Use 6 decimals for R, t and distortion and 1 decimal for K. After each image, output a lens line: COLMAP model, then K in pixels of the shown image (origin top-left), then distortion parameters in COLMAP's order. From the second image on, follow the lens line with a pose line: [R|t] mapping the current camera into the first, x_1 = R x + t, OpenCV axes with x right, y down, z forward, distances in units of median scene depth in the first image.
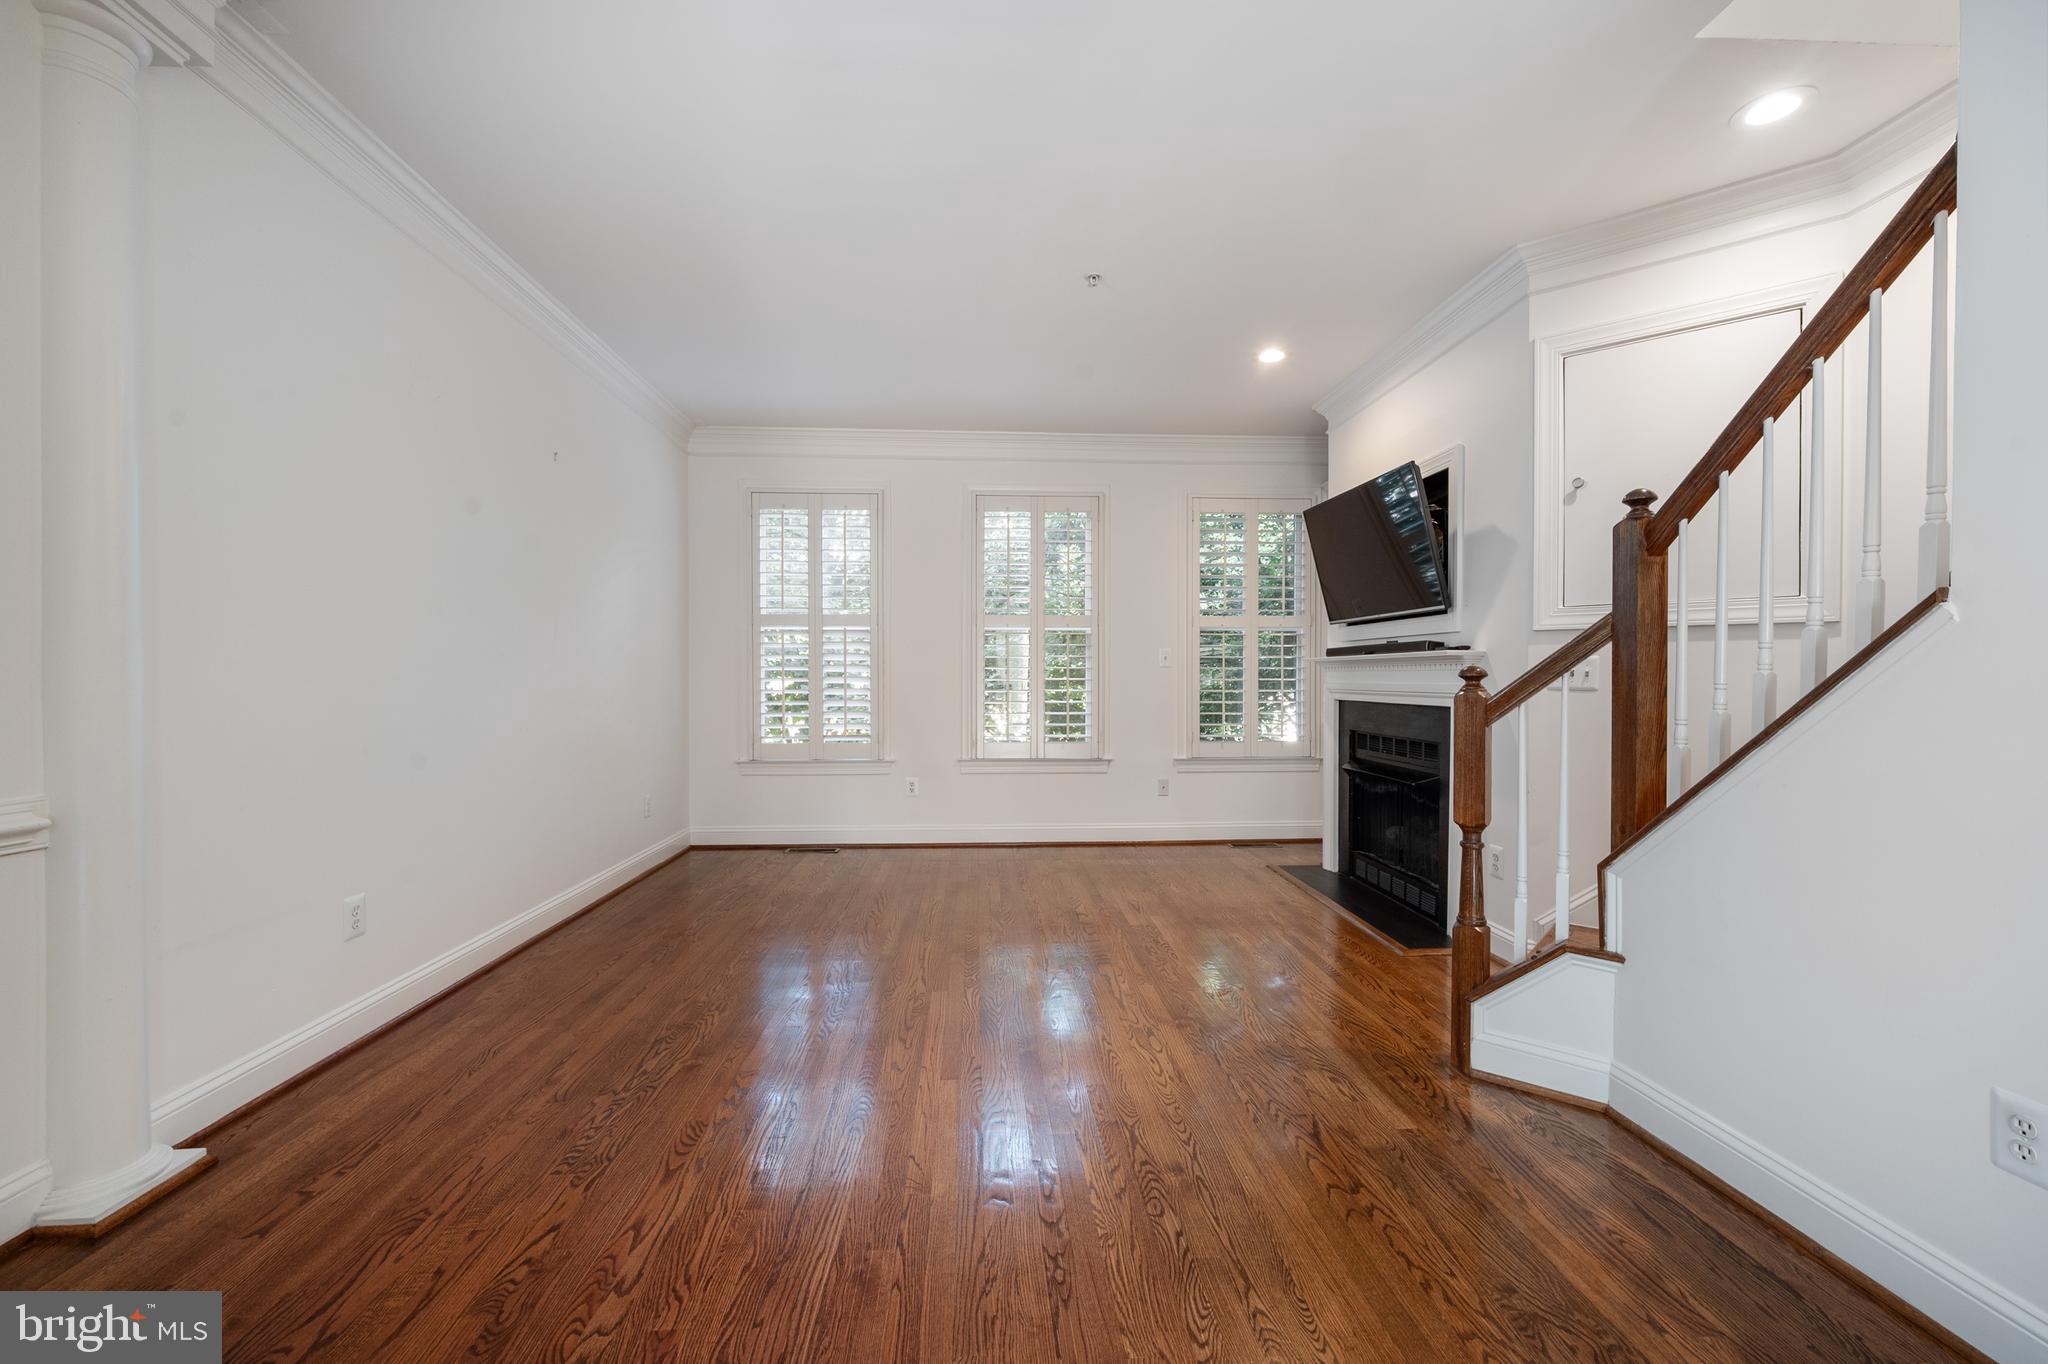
lens RADIAL K [[884.3, 0, 1044.6], [0, 884.3, 687.9], [0, 0, 1]] dist [-0.002054, -0.000238]
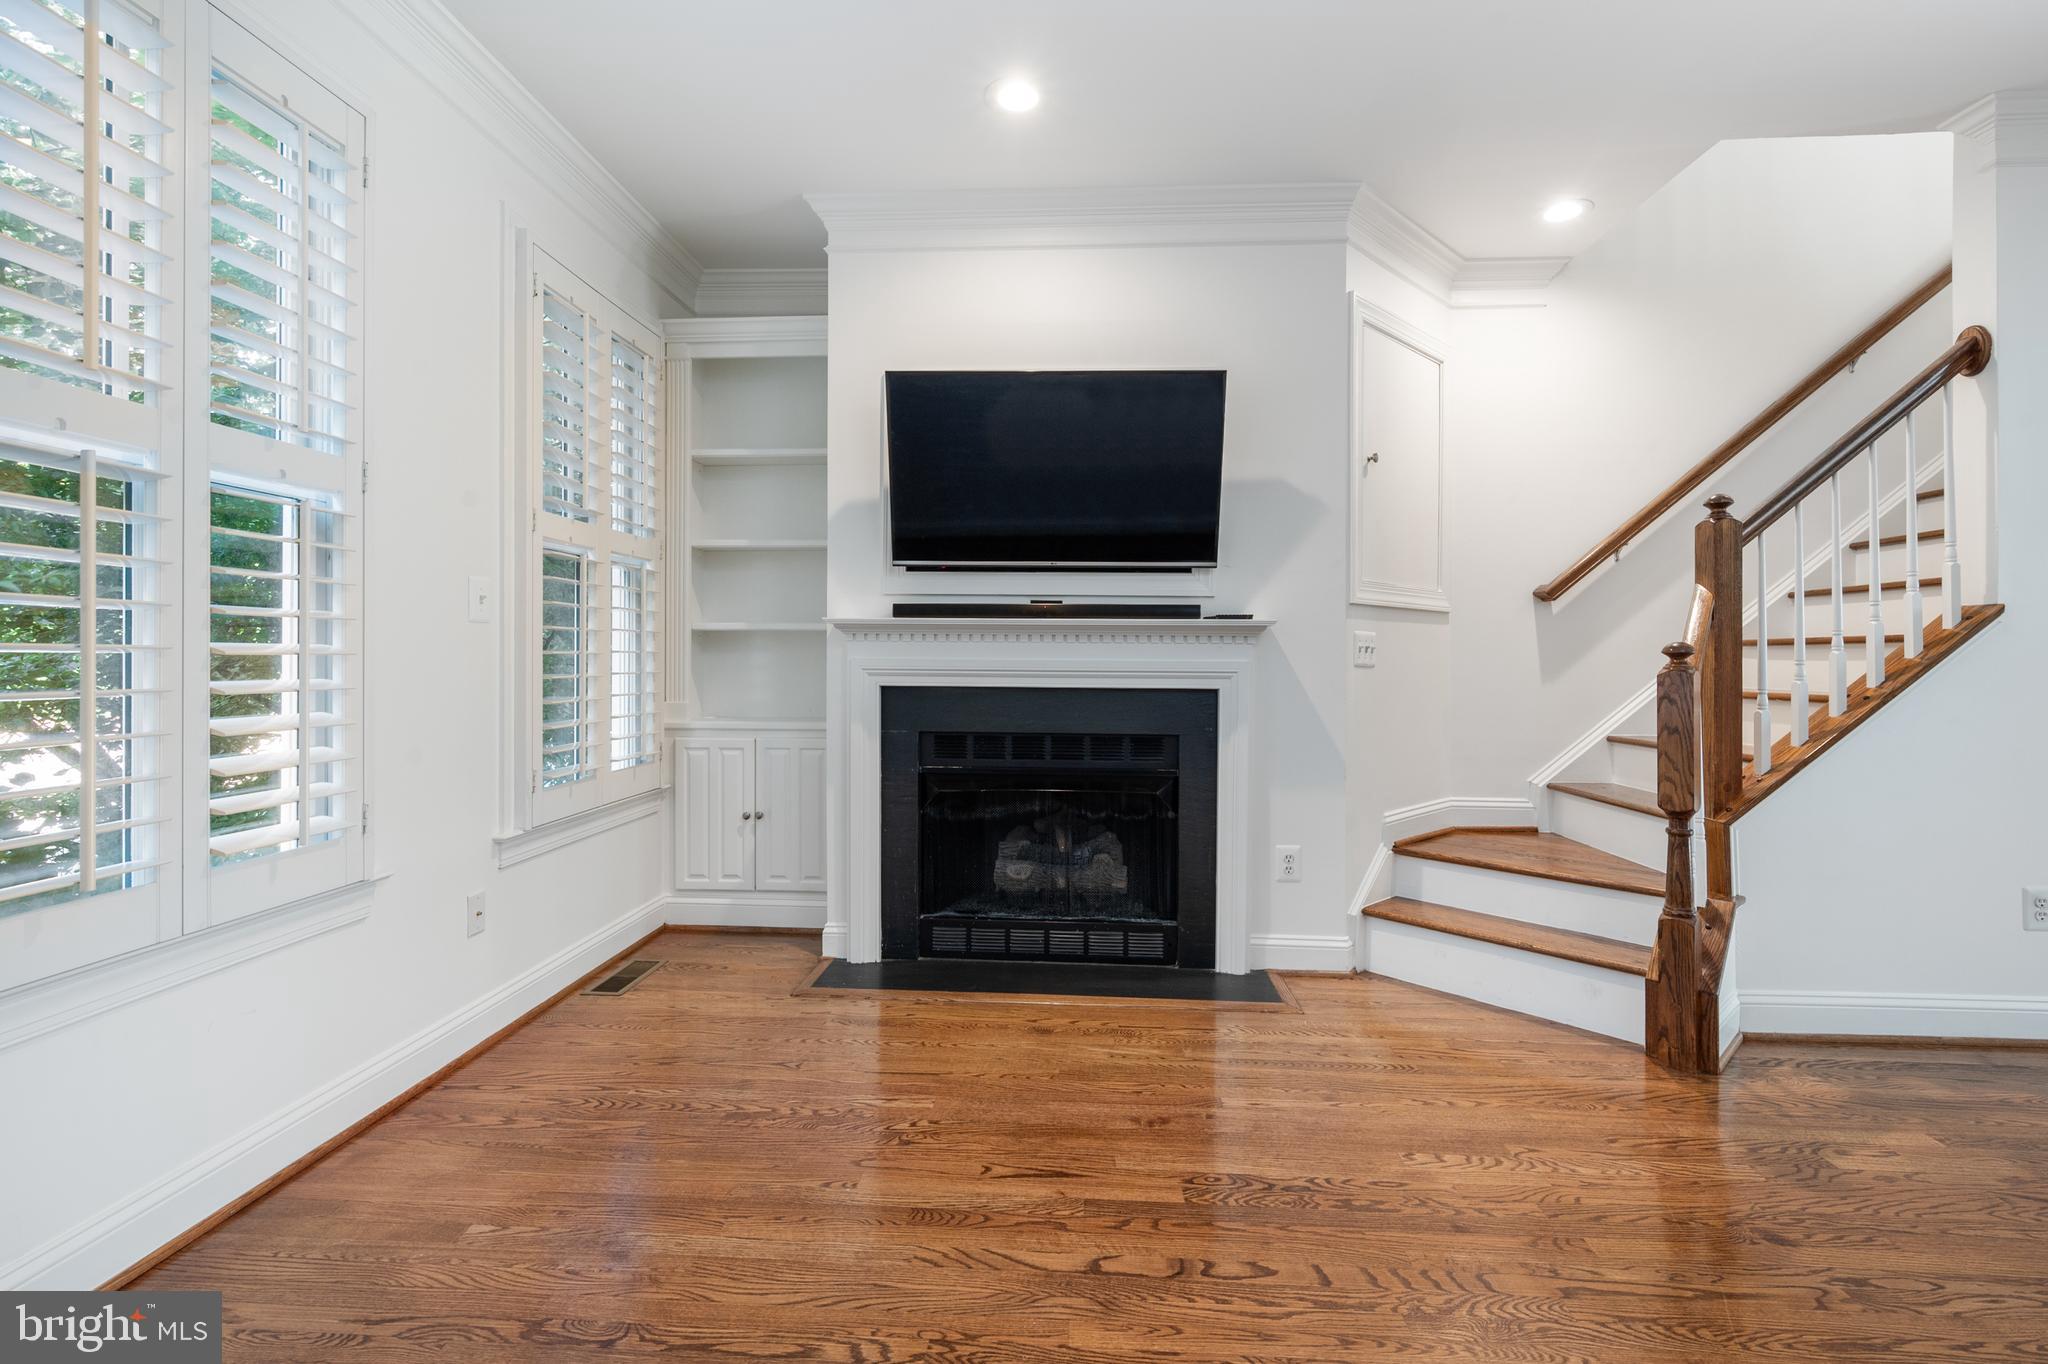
lens RADIAL K [[884.3, 0, 1028.4], [0, 884.3, 665.1], [0, 0, 1]] dist [-0.002054, -0.000238]
pose [[0.129822, -0.008014, 0.991505, -0.367283], [0.003599, 0.999965, 0.007611, -0.007368], [-0.991531, 0.002581, 0.129847, 1.058175]]
